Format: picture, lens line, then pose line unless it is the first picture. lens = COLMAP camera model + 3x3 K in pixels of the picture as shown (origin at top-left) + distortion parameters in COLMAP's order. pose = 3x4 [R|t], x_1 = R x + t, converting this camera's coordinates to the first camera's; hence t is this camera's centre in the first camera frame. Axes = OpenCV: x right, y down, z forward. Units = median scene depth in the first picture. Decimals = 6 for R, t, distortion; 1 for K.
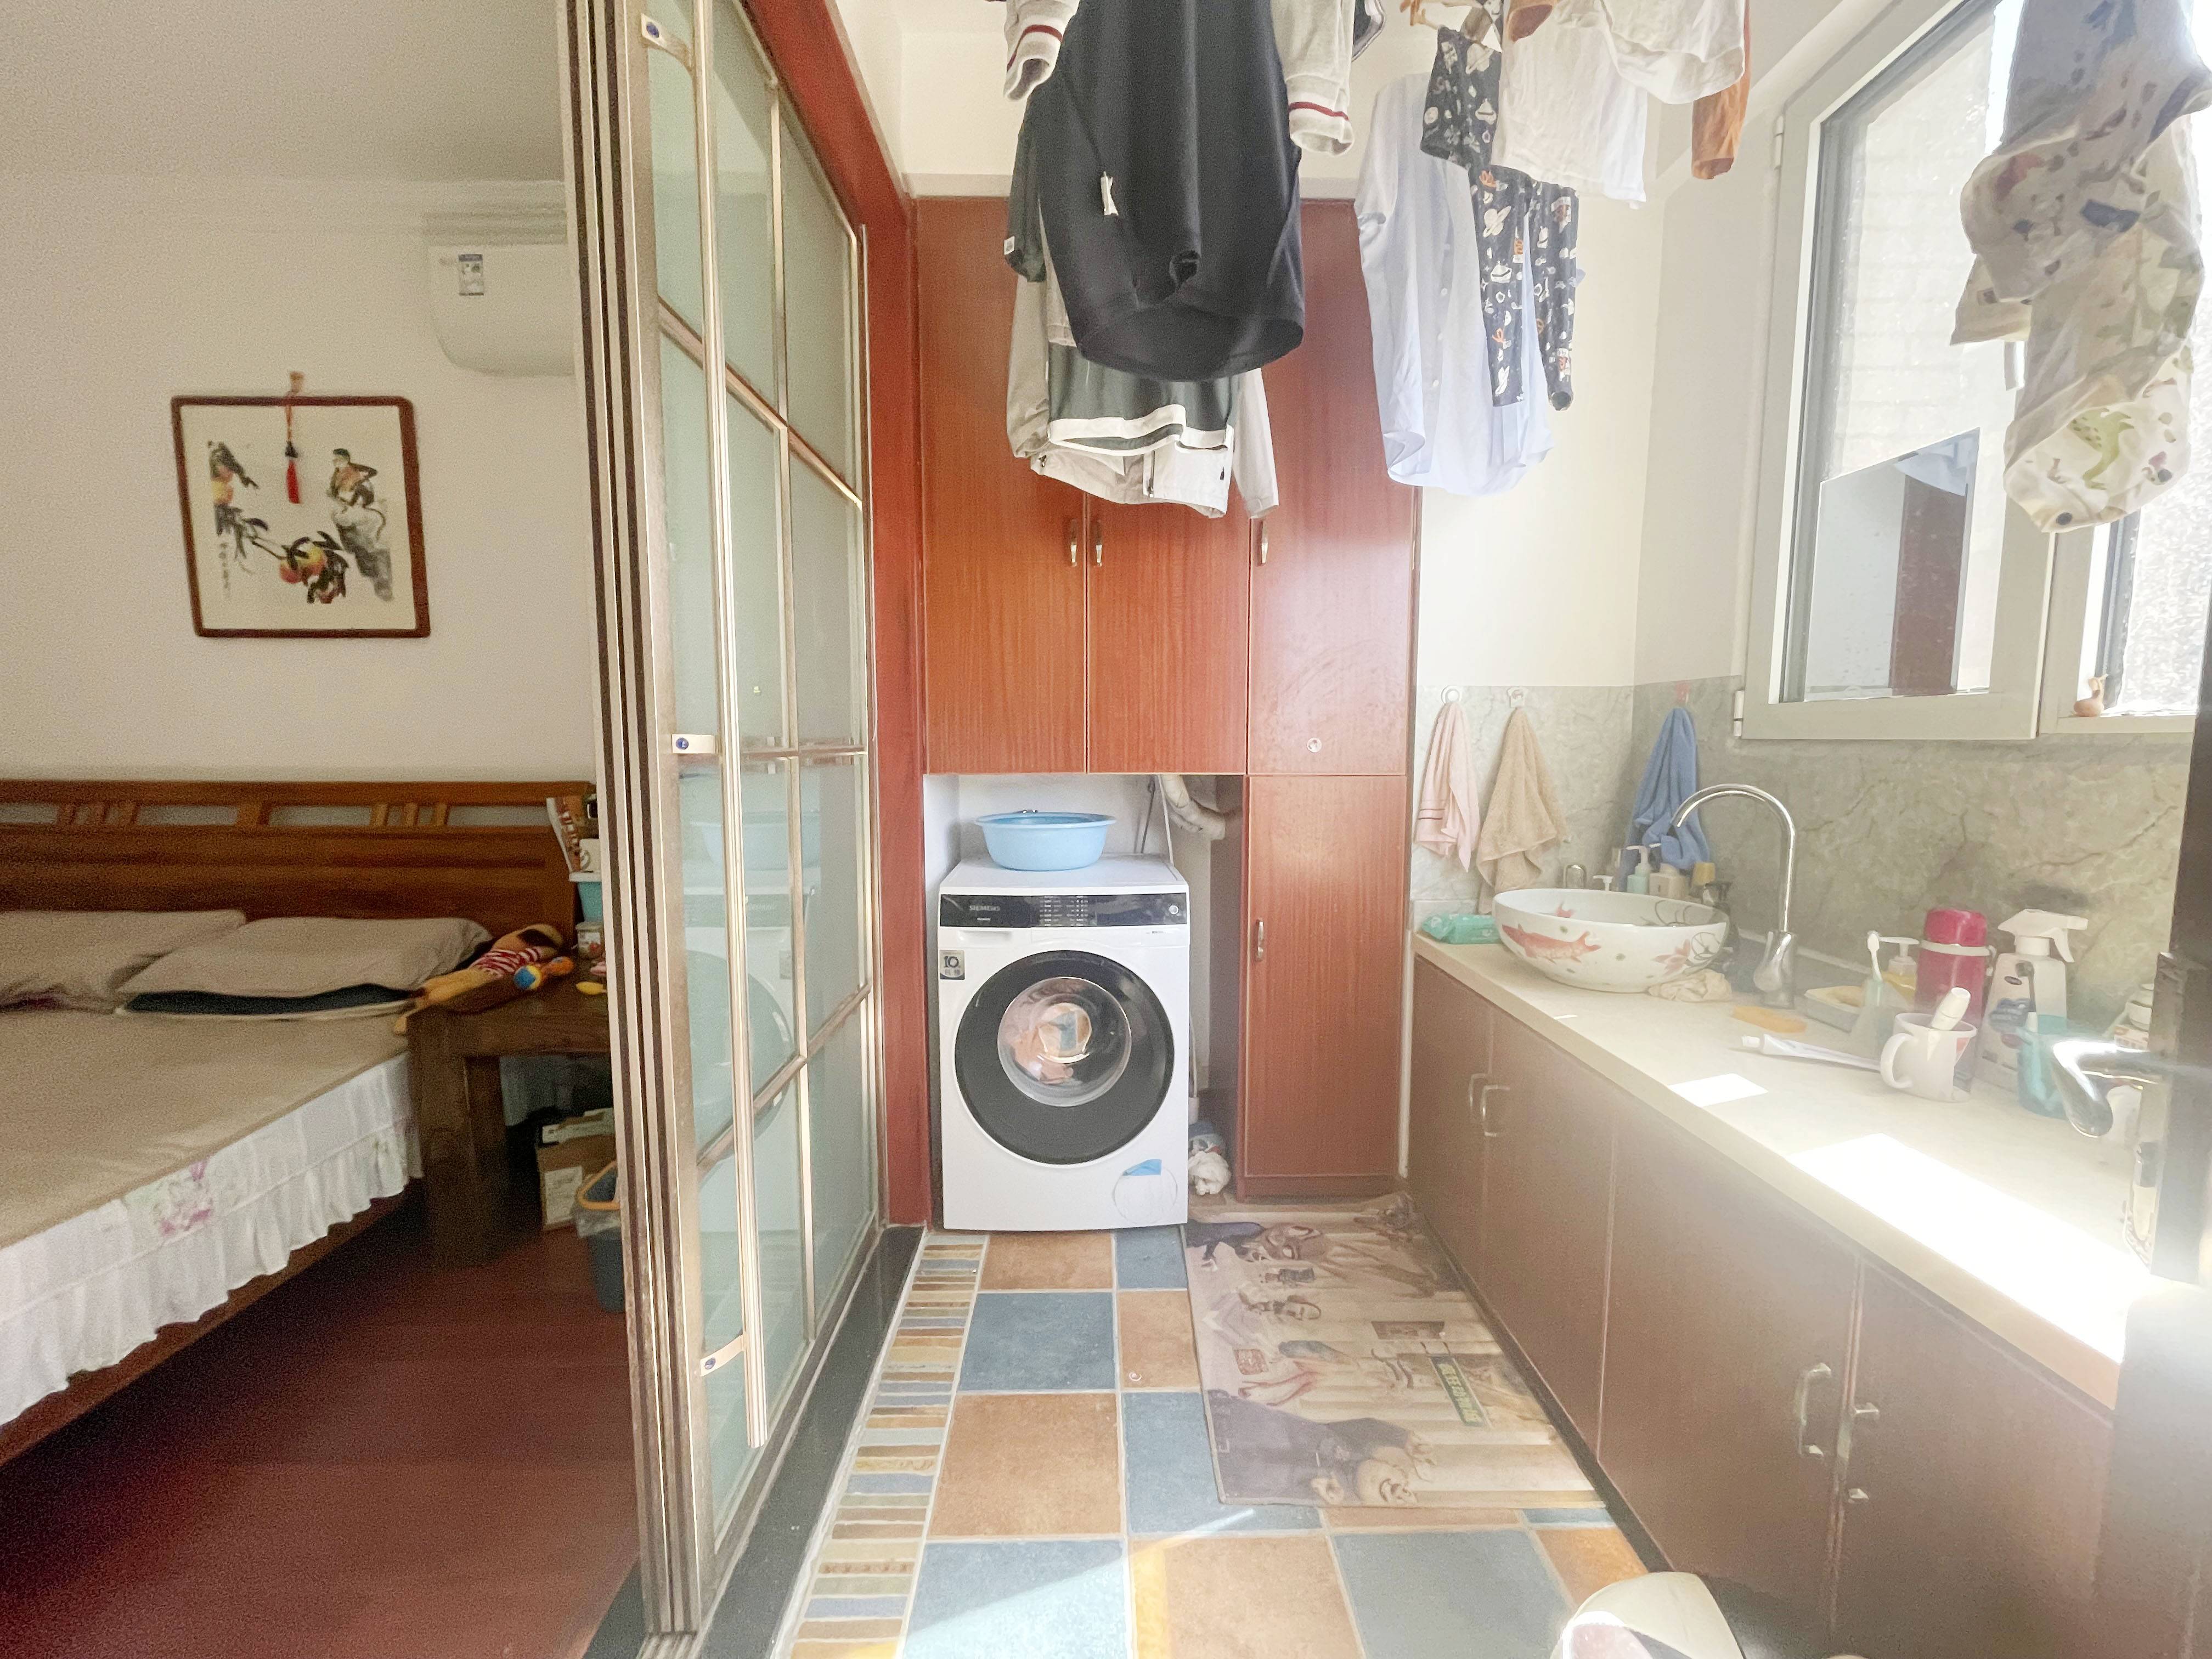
lens RADIAL K [[895.7, 0, 1101.7], [0, 895.7, 823.1], [0, 0, 1]] dist [-0.001242, -0.000942]
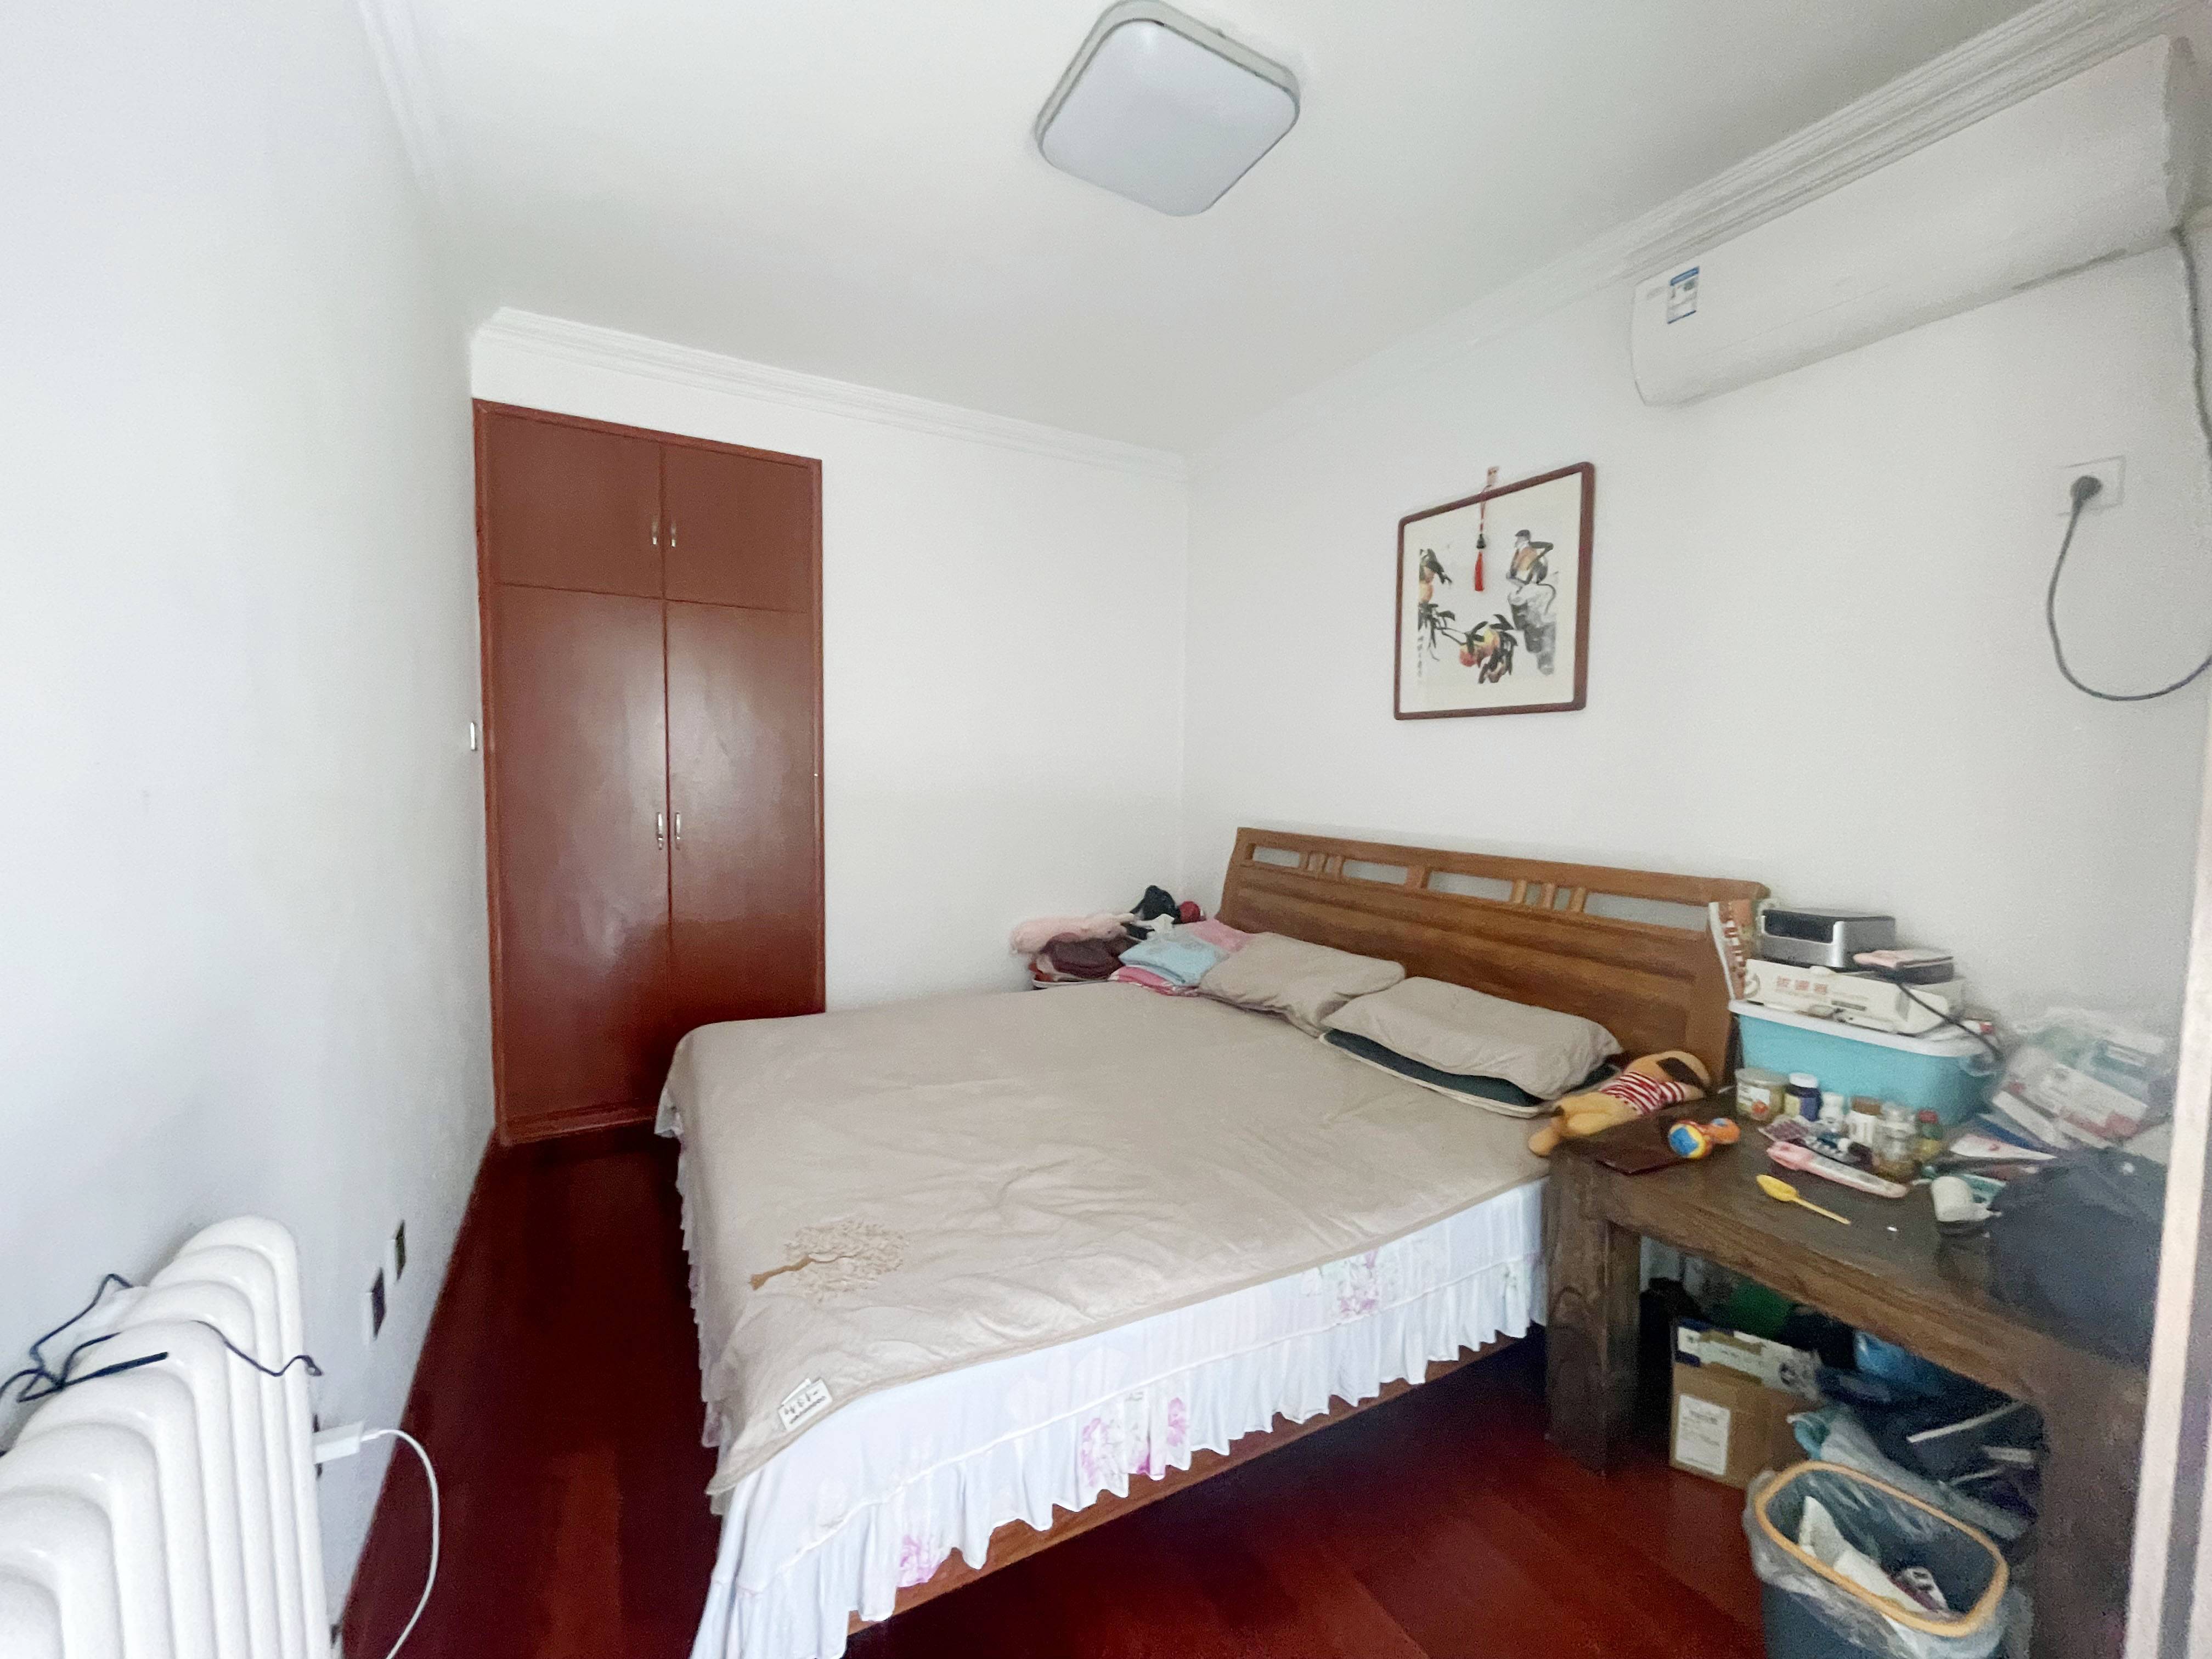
lens RADIAL K [[895.7, 0, 1113.0], [0, 895.7, 833.7], [0, 0, 1]] dist [-0.001242, -0.000942]
pose [[0.490888, 0.065918, -0.868725, -0.176733], [-0.096298, 0.995129, 0.021095, -0.052560], [0.865884, 0.073301, 0.494845, 0.119240]]
